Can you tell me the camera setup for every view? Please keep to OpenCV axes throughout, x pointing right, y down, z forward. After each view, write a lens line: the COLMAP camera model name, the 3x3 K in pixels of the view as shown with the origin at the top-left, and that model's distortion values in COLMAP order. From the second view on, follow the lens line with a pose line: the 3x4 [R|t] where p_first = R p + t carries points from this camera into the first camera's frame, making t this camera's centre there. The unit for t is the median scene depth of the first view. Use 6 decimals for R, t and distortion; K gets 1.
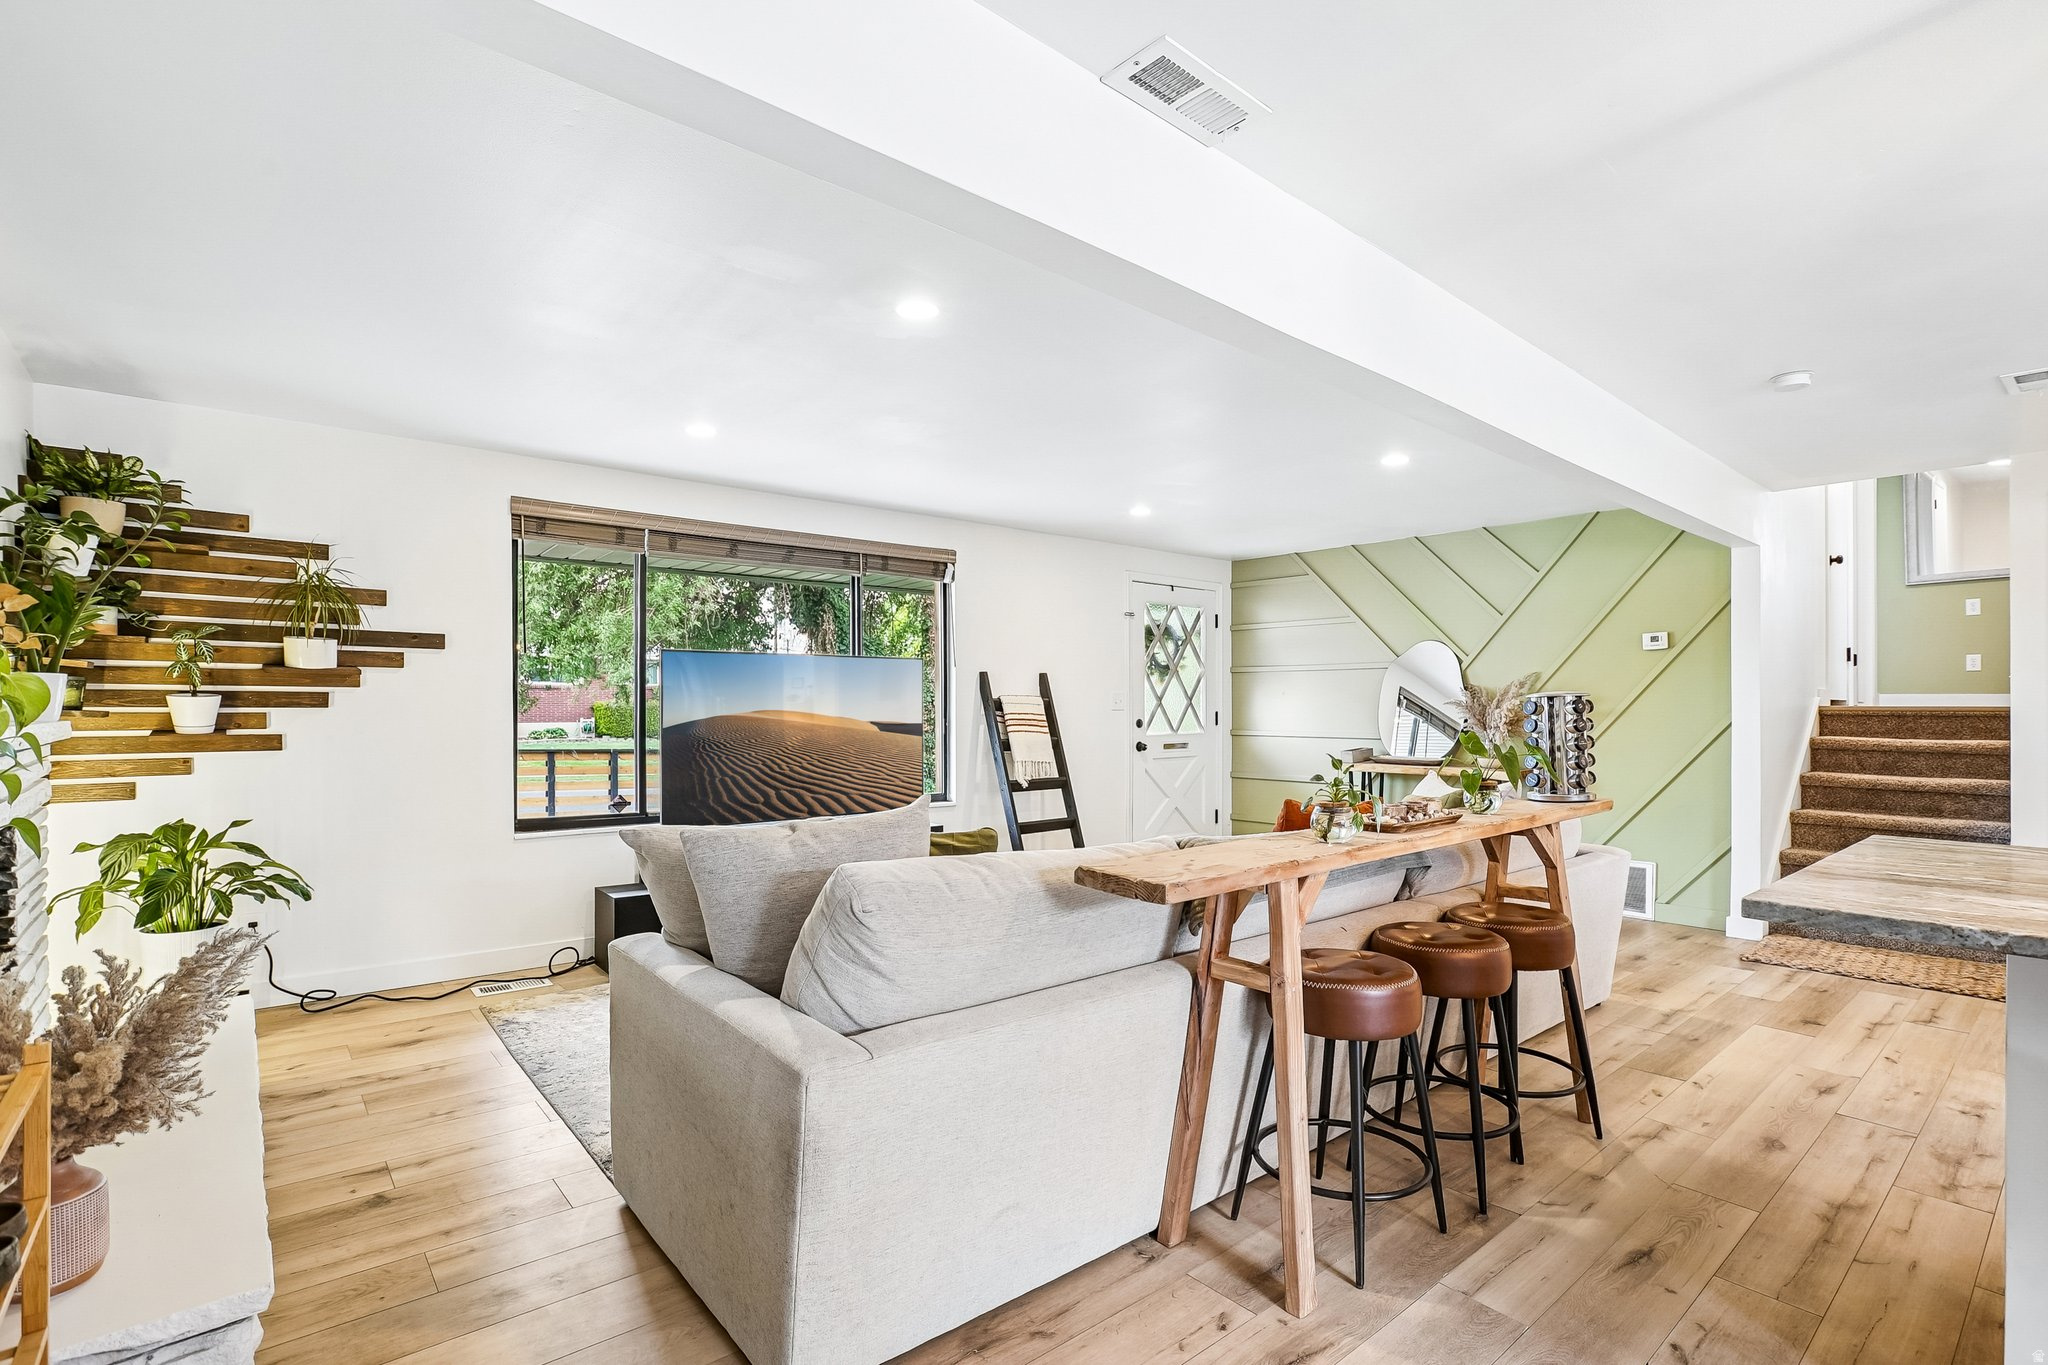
lens RADIAL K [[979.6, 0, 1023.8], [0, 979.6, 705.3], [0, 0, 1]] dist [-0.052347, 0.029957]
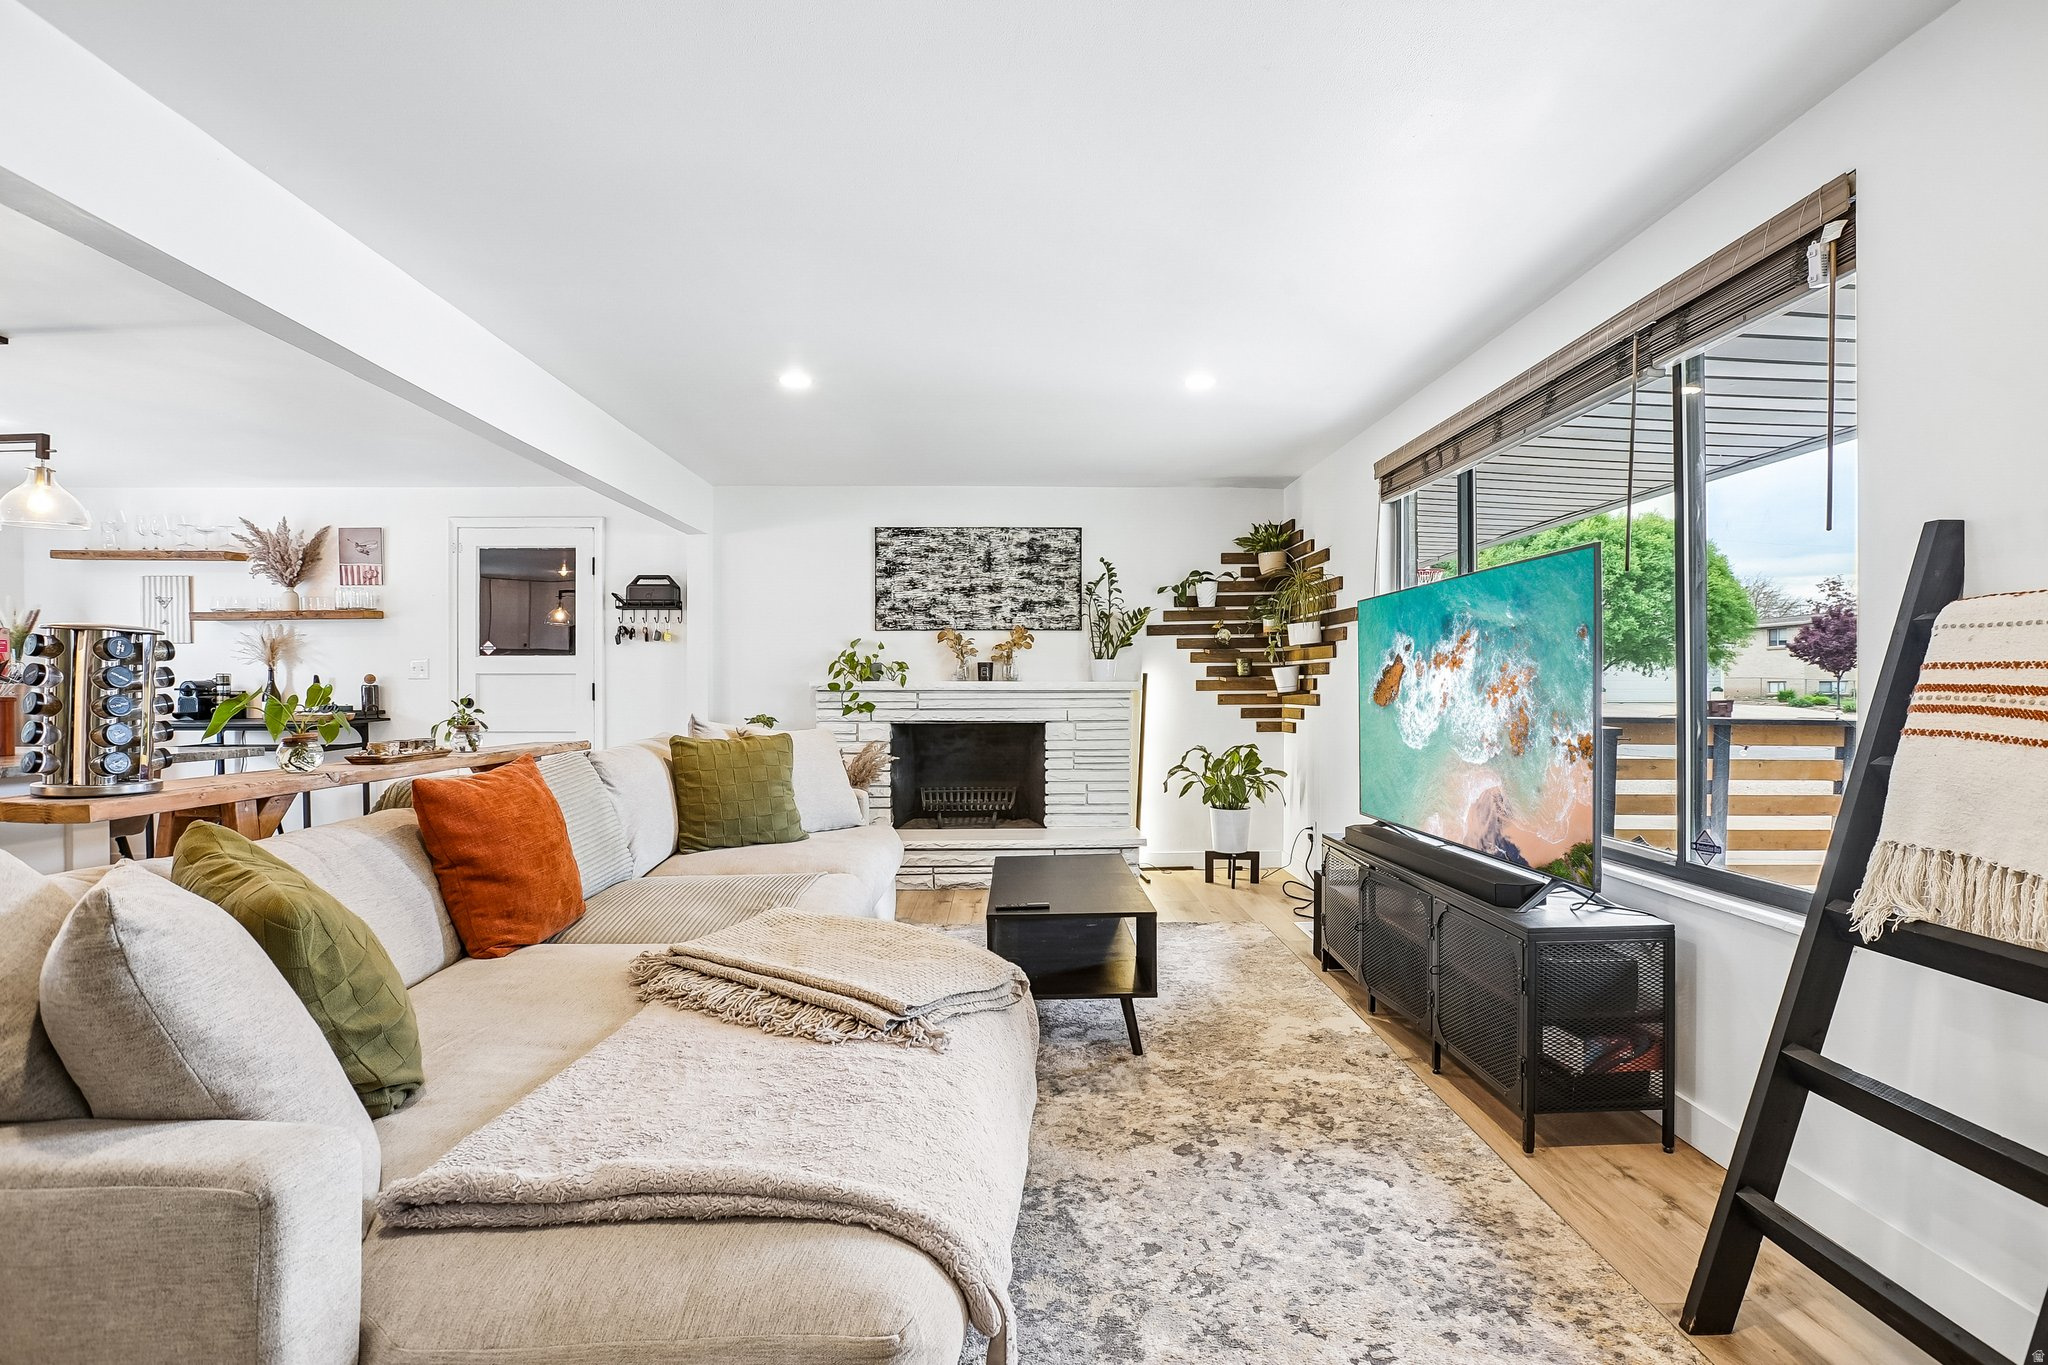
lens RADIAL K [[962.7, 0, 1046.4], [0, 962.7, 690.7], [0, 0, 1]] dist [-0.060590, 0.024333]
pose [[-0.618171, -0.001464, -0.786042, 0.337438], [0.001603, 0.999994, -0.003123, 0.016086], [0.786042, -0.003191, -0.618165, 0.977168]]
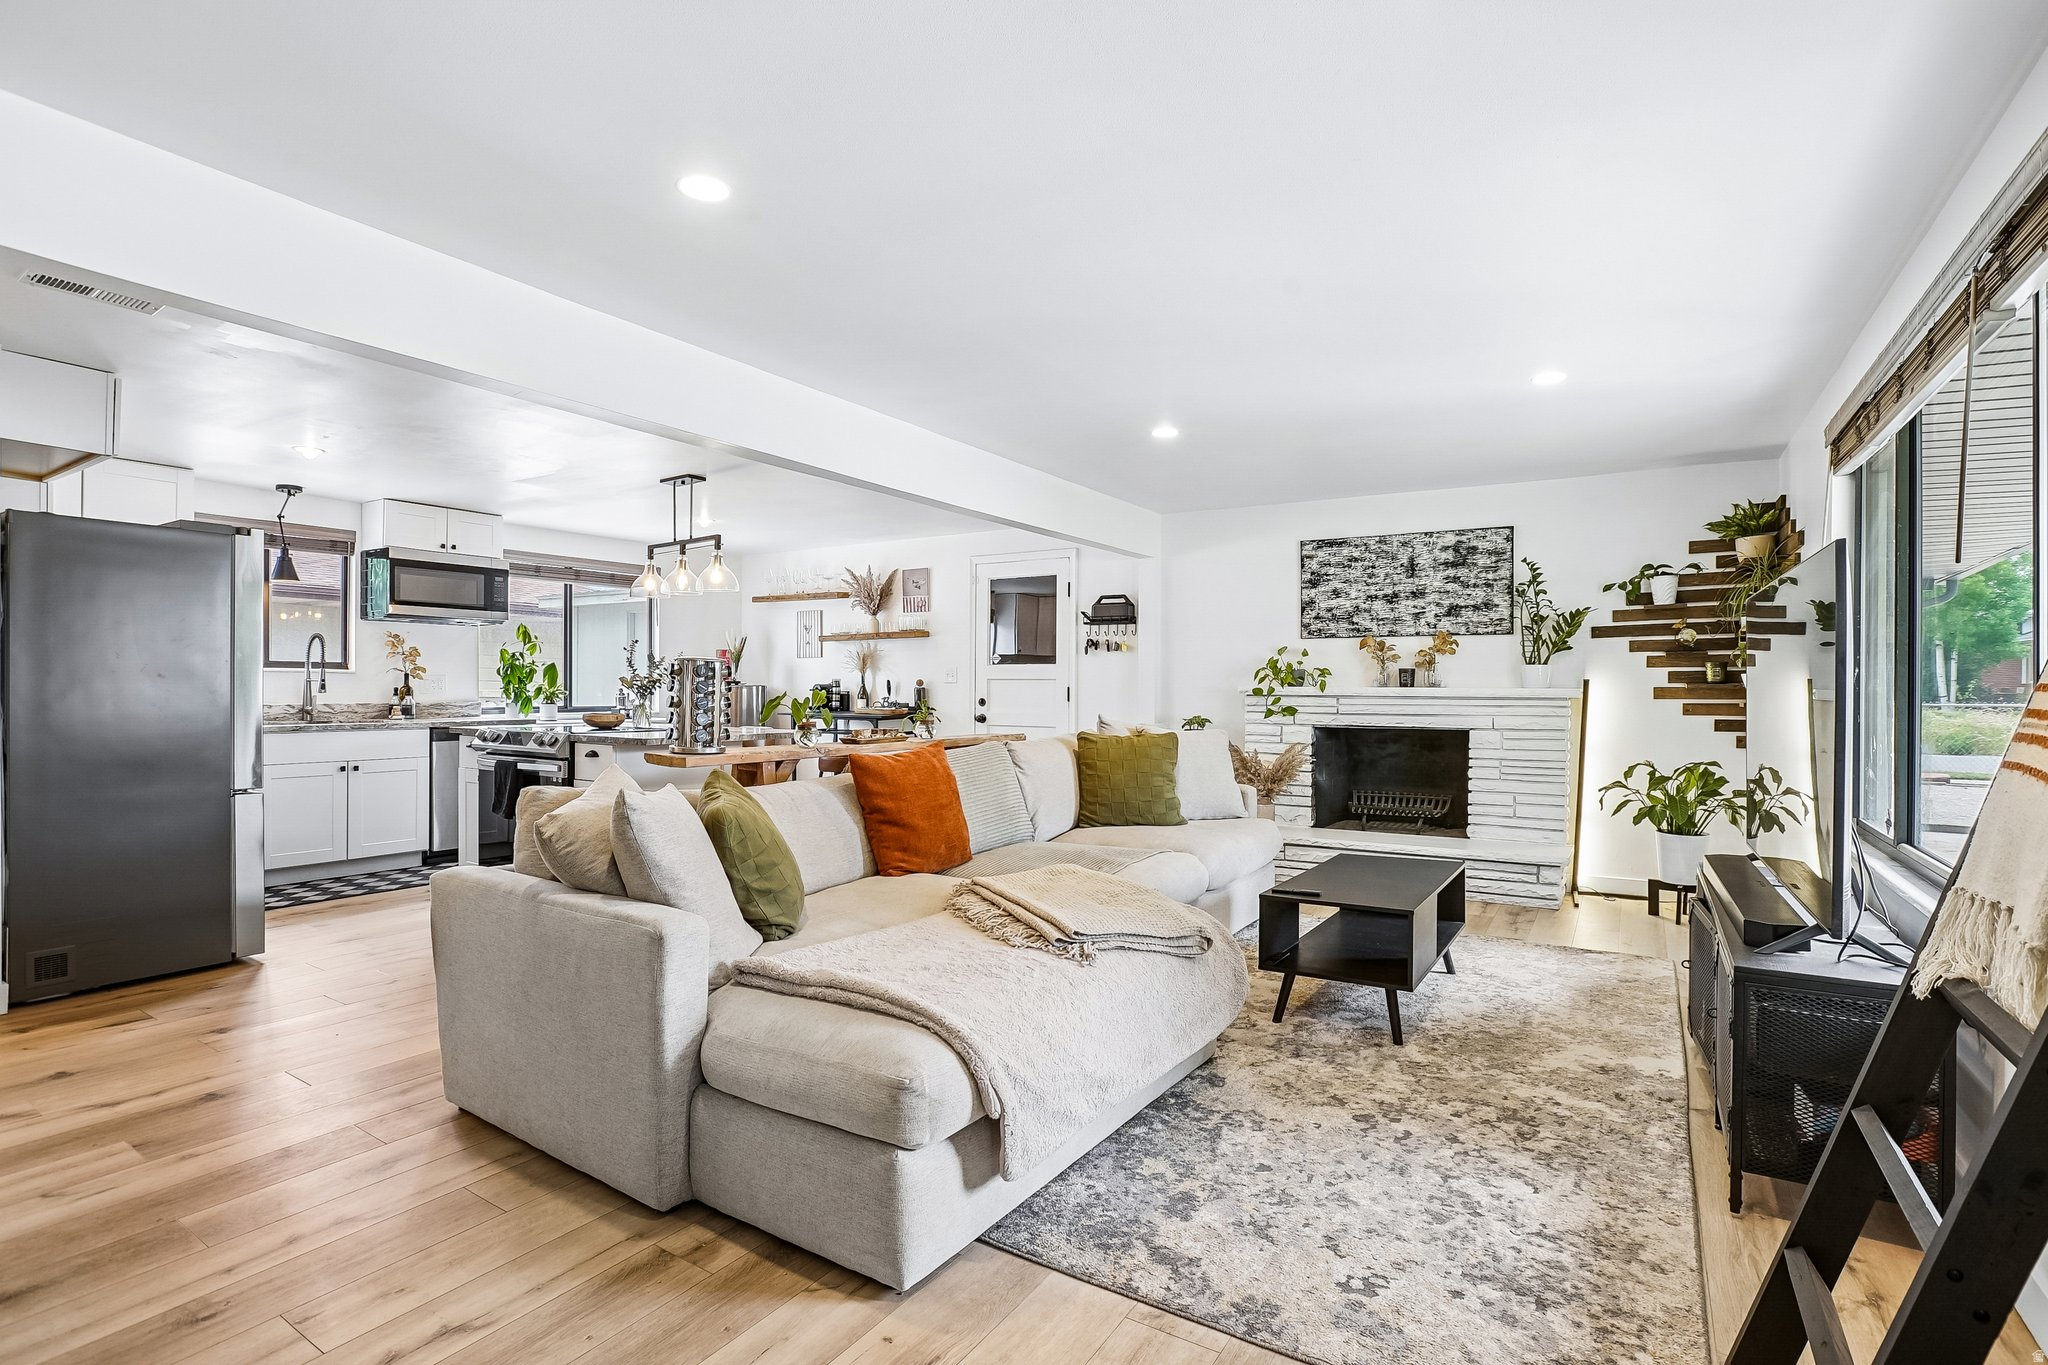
lens RADIAL K [[986.8, 0, 1024.0], [0, 986.8, 682.5], [0, 0, 1]] dist [-0.068521, 0.032302]
pose [[-0.954419, -0.010503, -0.298285, 0.277642], [-0.008158, 0.999925, -0.009105, 0.010969], [0.298358, -0.006256, -0.954433, 1.151688]]
